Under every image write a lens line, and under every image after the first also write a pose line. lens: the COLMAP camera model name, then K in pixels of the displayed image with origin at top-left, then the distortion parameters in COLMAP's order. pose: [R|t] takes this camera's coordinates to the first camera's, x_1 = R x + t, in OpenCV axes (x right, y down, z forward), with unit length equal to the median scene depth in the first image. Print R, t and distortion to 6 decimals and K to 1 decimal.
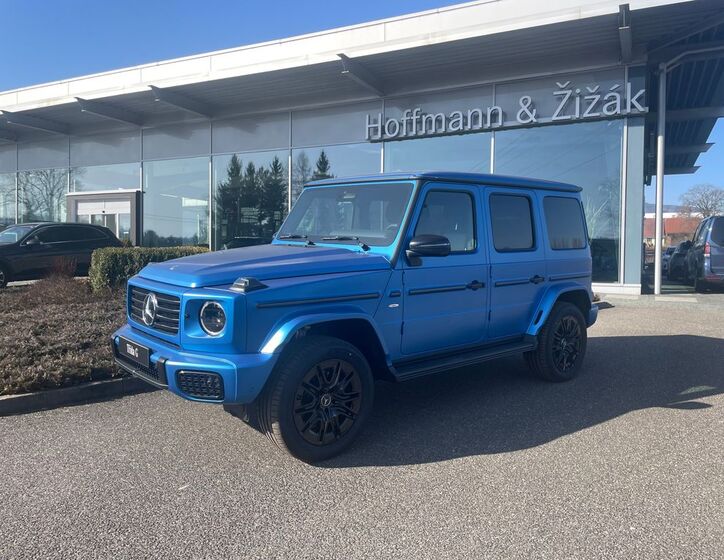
lens RADIAL K [[564.1, 0, 369.0], [0, 564.1, 282.4], [0, 0, 1]] dist [0.058907, -0.061658]
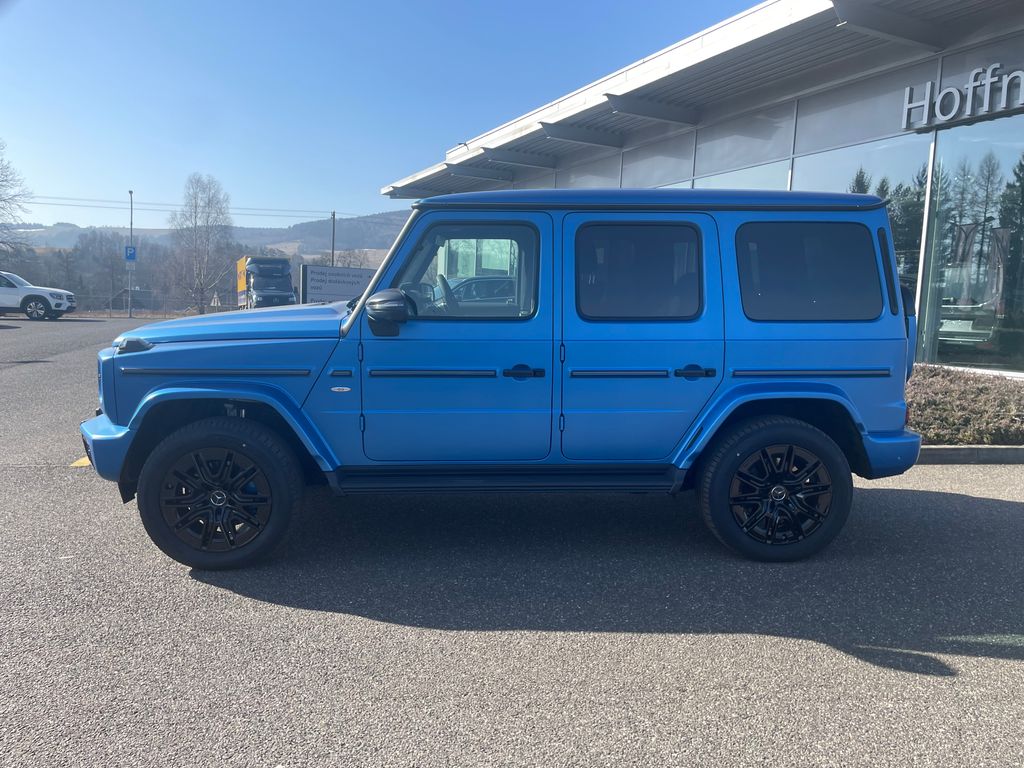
lens RADIAL K [[785.5, 0, 514.1], [0, 785.5, 381.8], [0, 0, 1]] dist [0.042280, -0.055441]
pose [[0.776709, 0.078324, -0.624970, 0.226450], [-0.057312, 0.996911, 0.053710, -0.009572], [0.627246, -0.005898, 0.778799, 0.095122]]
